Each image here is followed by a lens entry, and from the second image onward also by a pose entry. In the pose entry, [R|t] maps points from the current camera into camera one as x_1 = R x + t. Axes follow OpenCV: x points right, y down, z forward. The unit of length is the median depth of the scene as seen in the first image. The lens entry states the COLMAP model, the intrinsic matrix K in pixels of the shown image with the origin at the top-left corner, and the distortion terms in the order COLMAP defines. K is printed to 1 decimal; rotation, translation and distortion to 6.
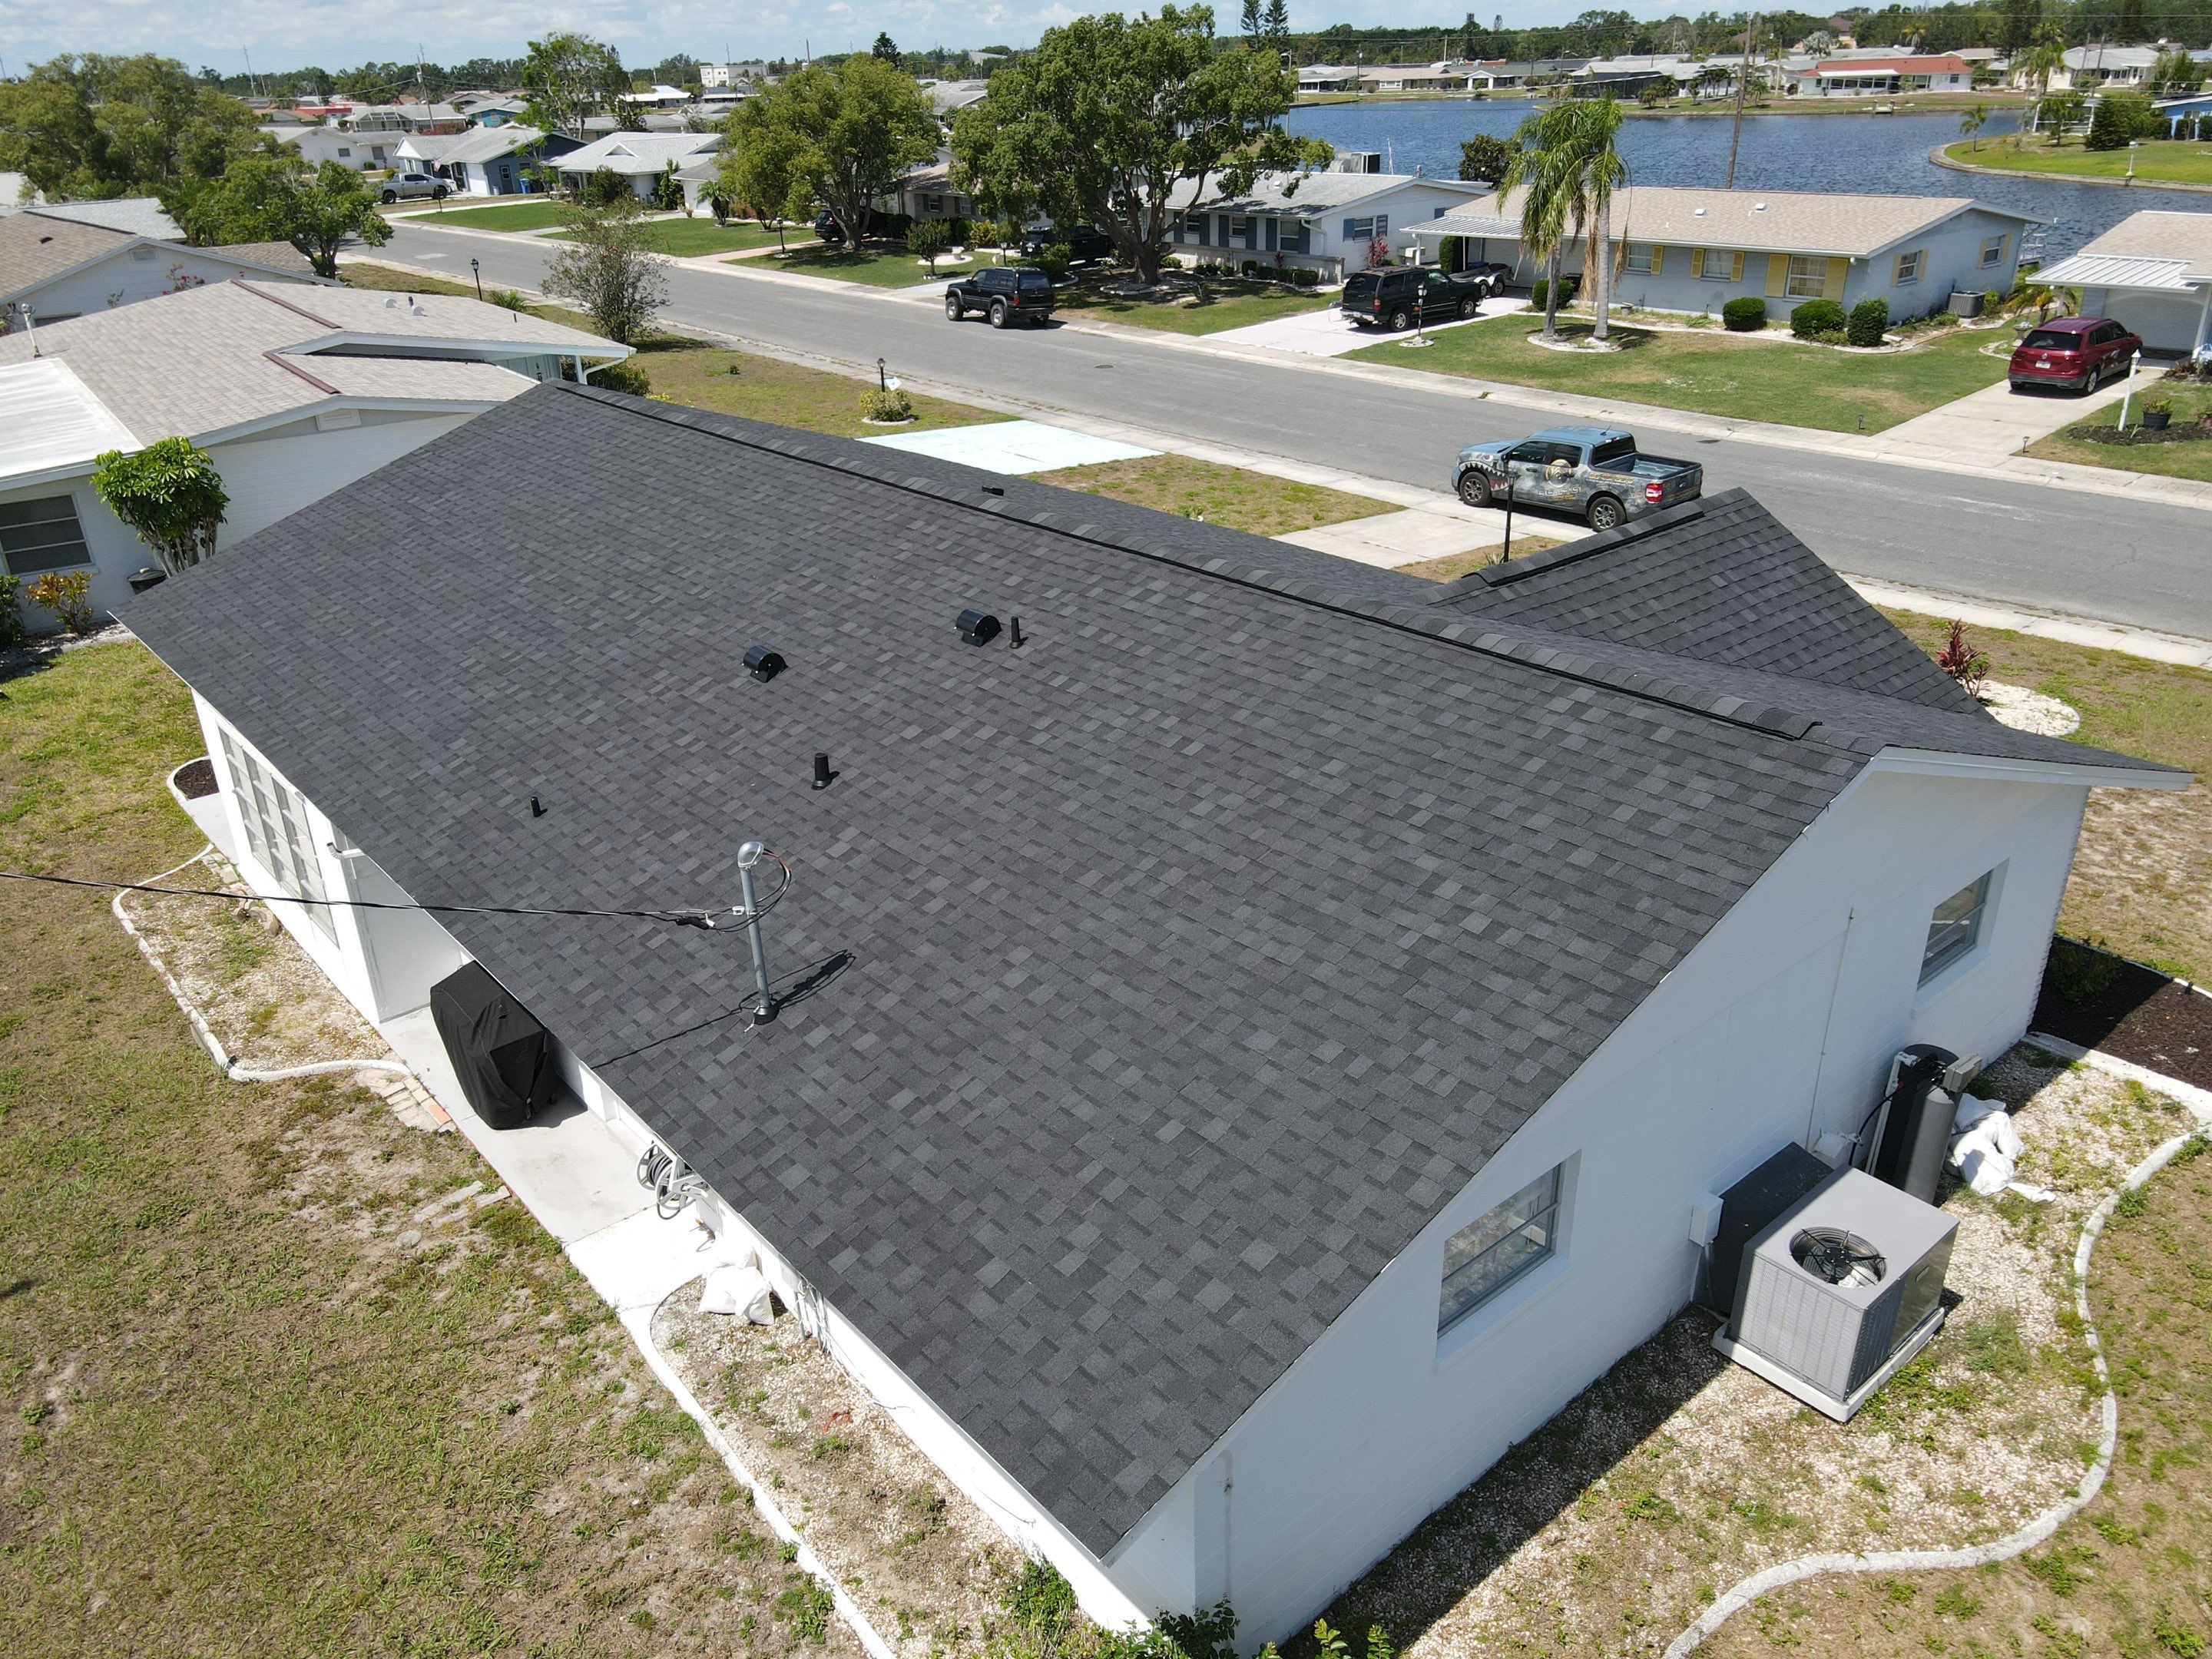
lens RADIAL K [[1613.9, 0, 1076.2], [0, 1613.9, 845.7], [0, 0, 1]] dist [0.010692, 0.006527]
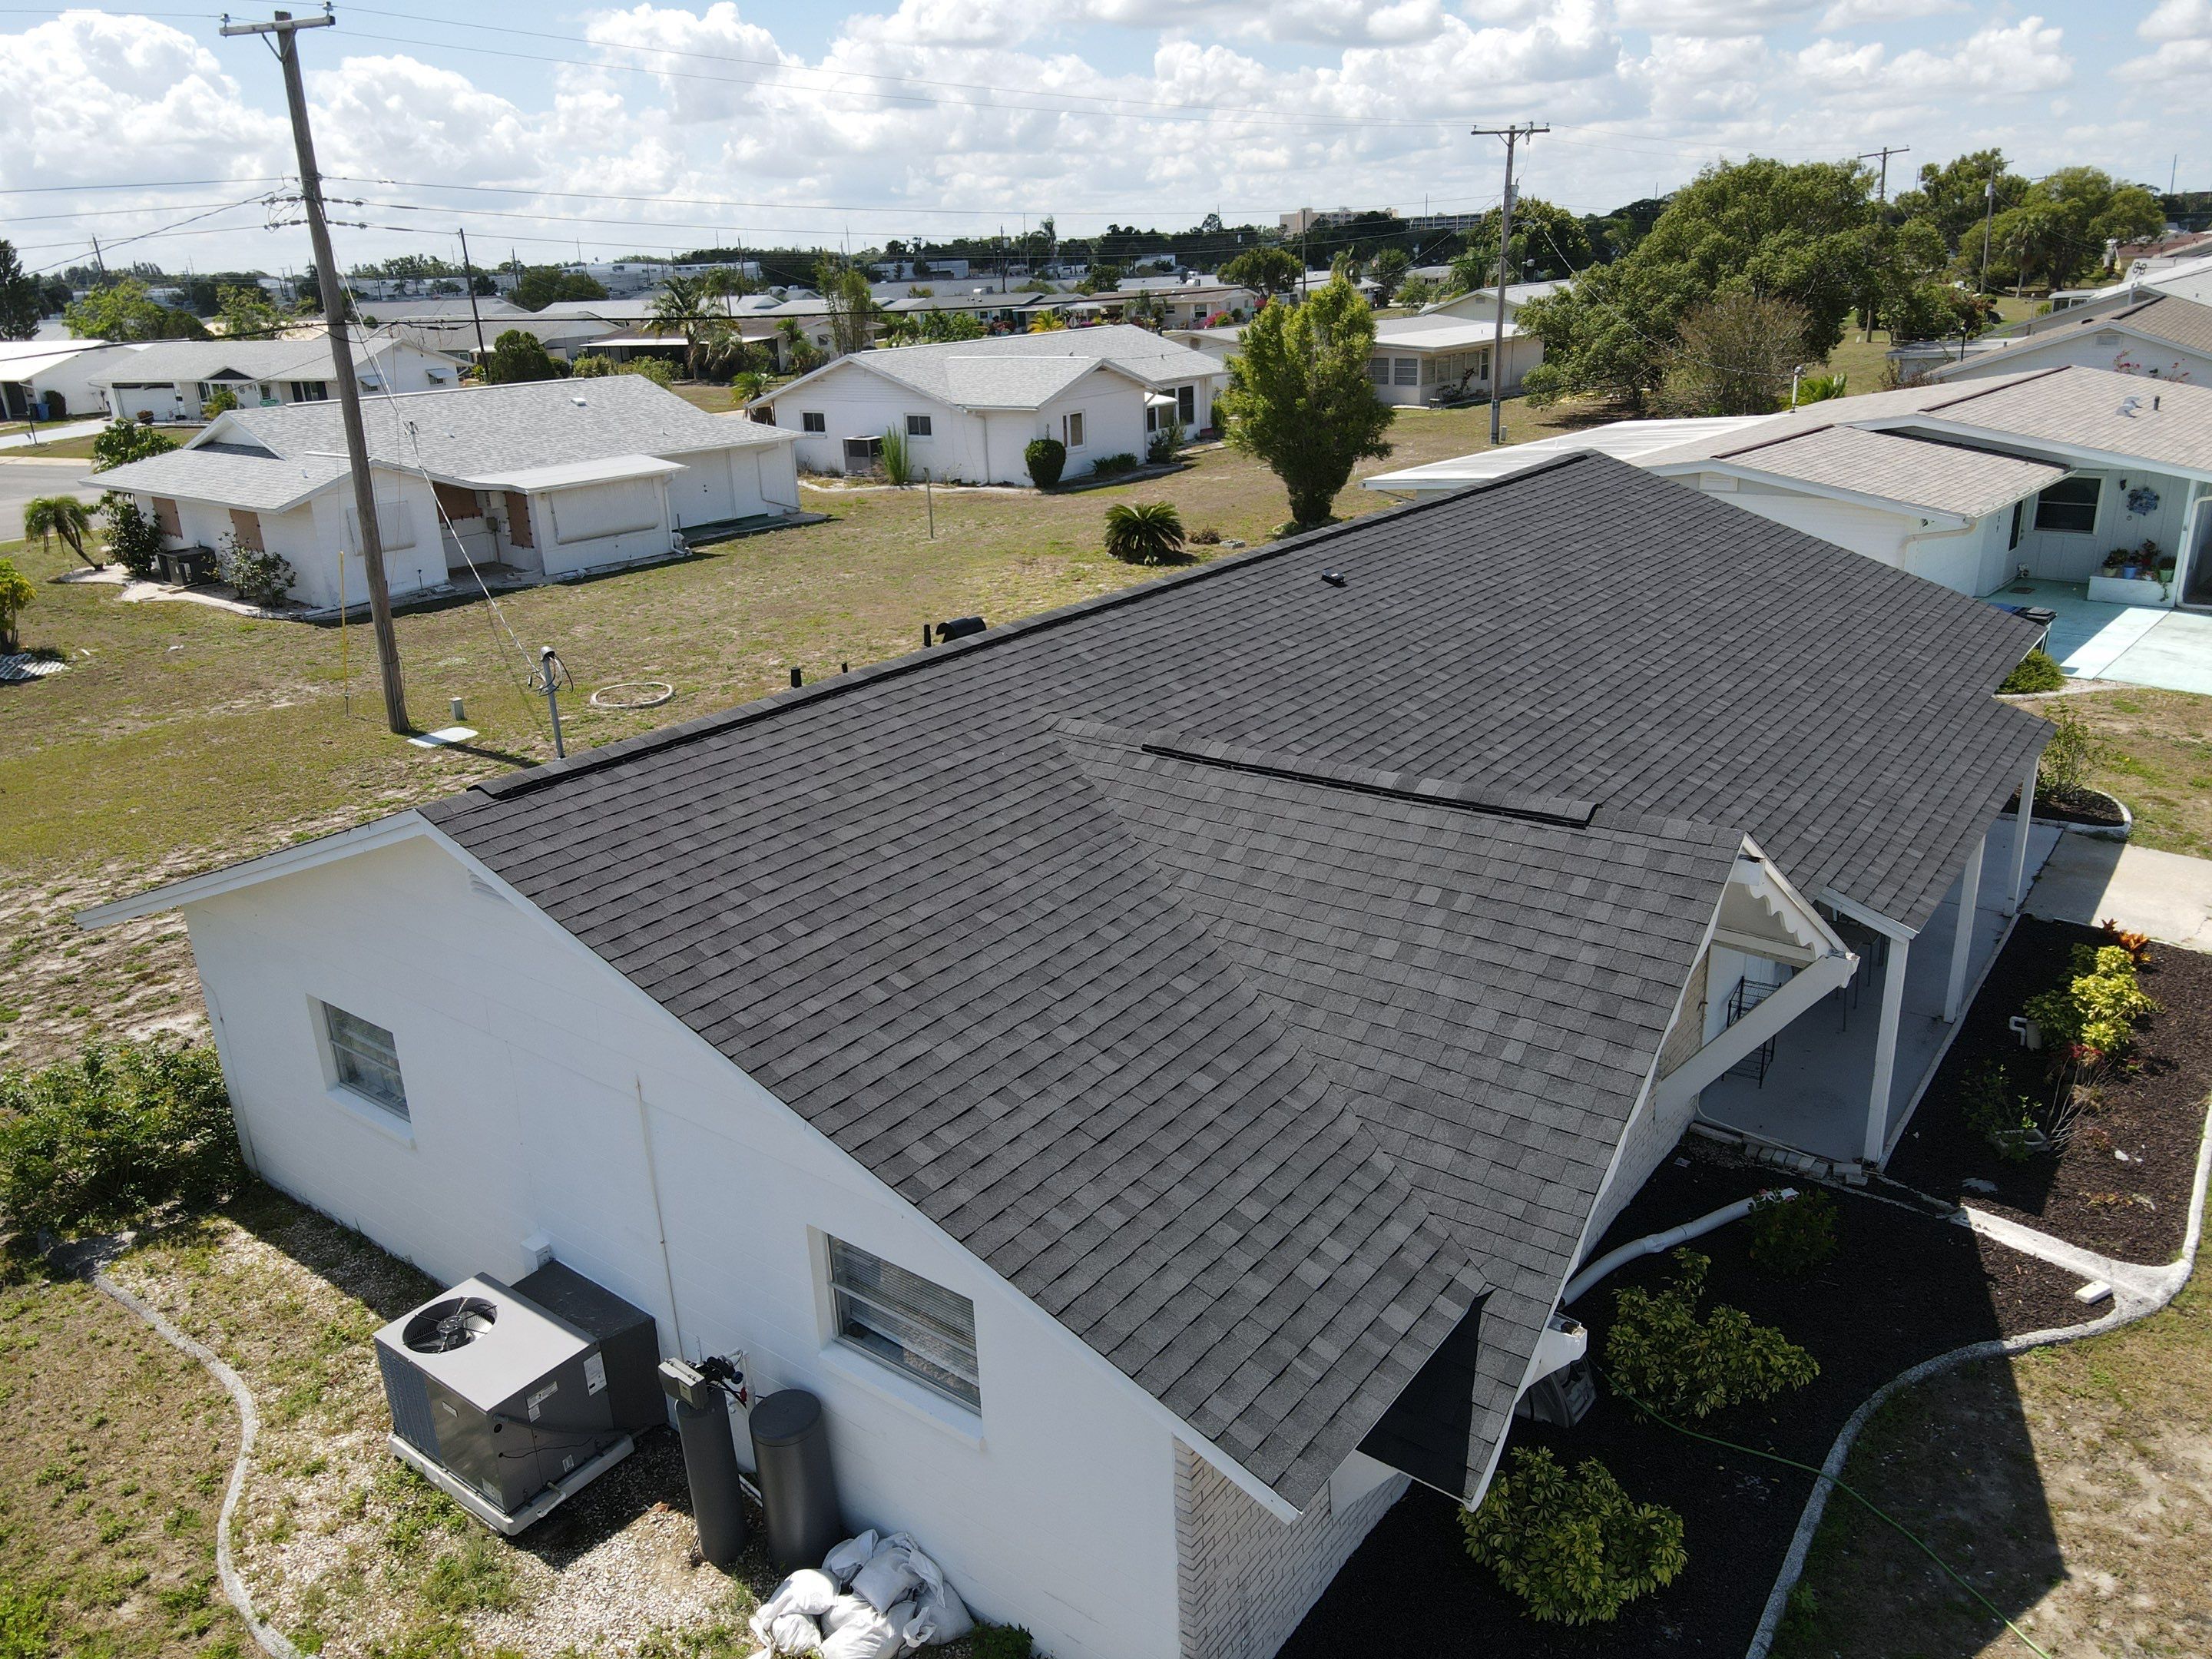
lens RADIAL K [[1613.9, 0, 1080.2], [0, 1613.9, 846.9], [0, 0, 1]] dist [0.010692, 0.006527]
pose [[0.217560, 0.356068, -0.908781, 1.056828], [-0.396024, 0.883201, 0.251239, -0.320885], [0.892095, 0.305239, 0.333161, 0.720519]]
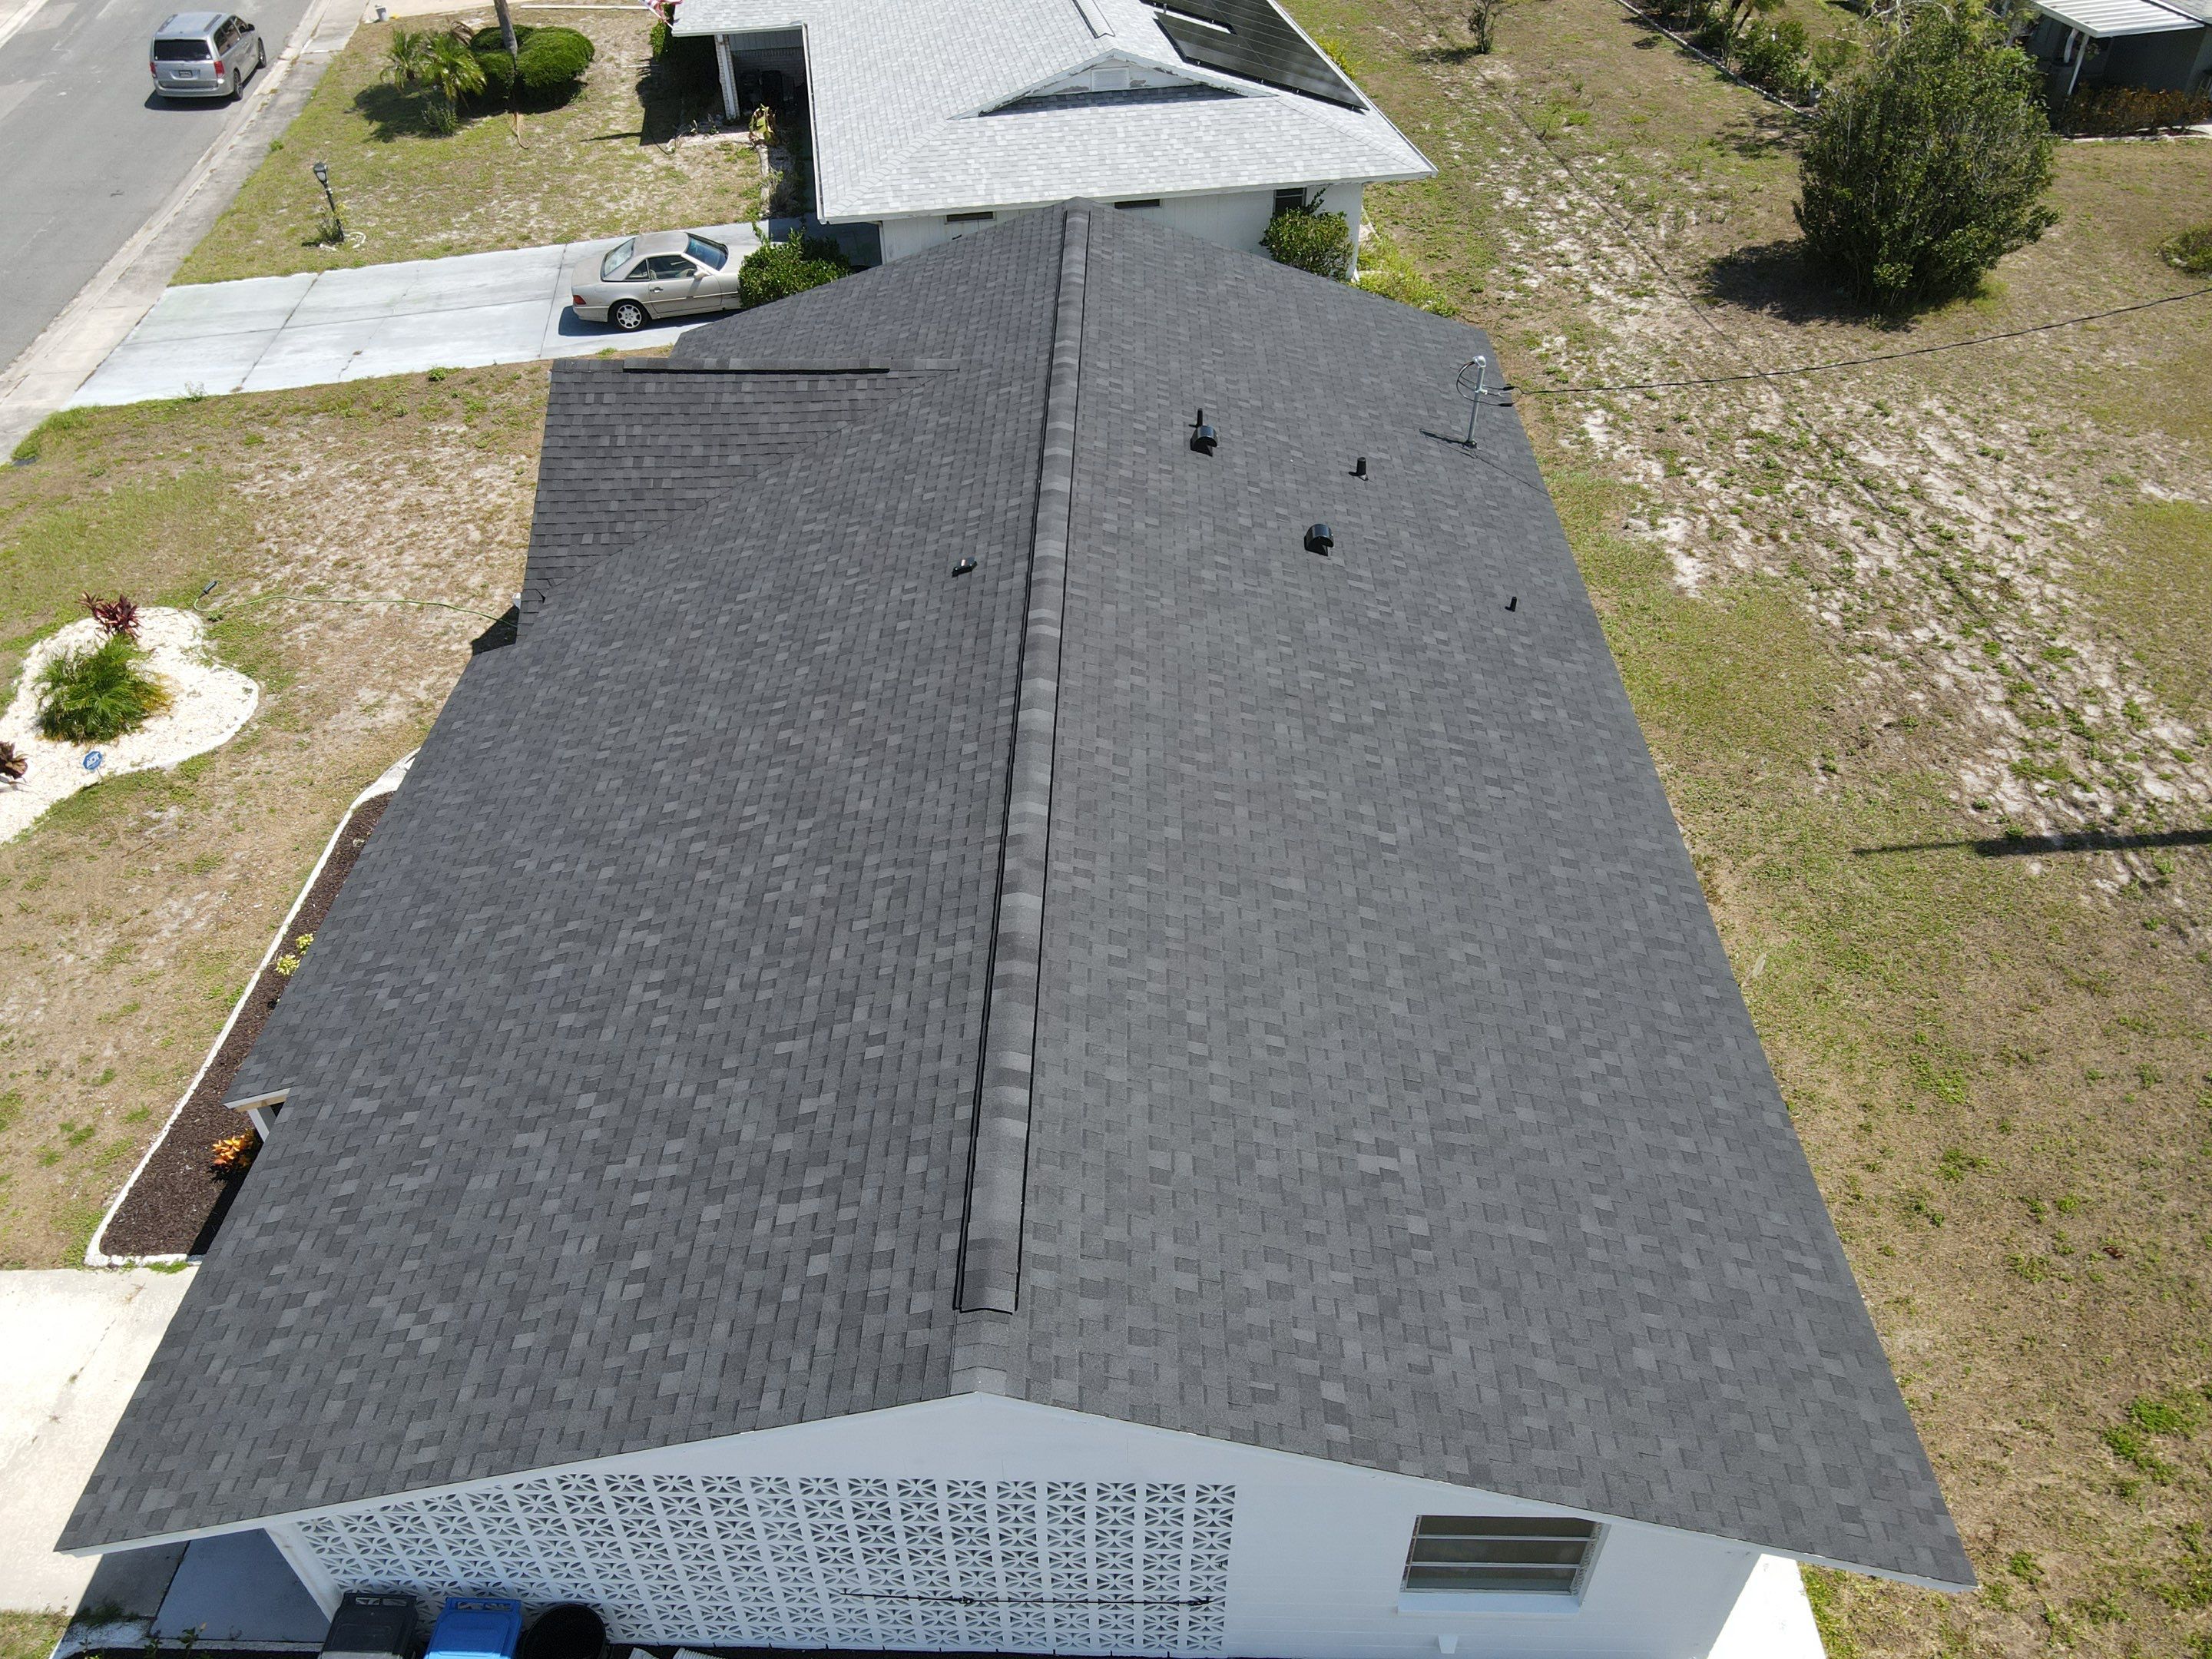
lens RADIAL K [[1613.9, 0, 1089.1], [0, 1613.9, 834.0], [0, 0, 1]] dist [0.010692, 0.006527]
pose [[-0.749614, -0.395686, 0.530577, -0.826495], [0.326726, 0.475931, 0.816541, -1.103173], [-0.575612, 0.785444, -0.227484, 1.594421]]
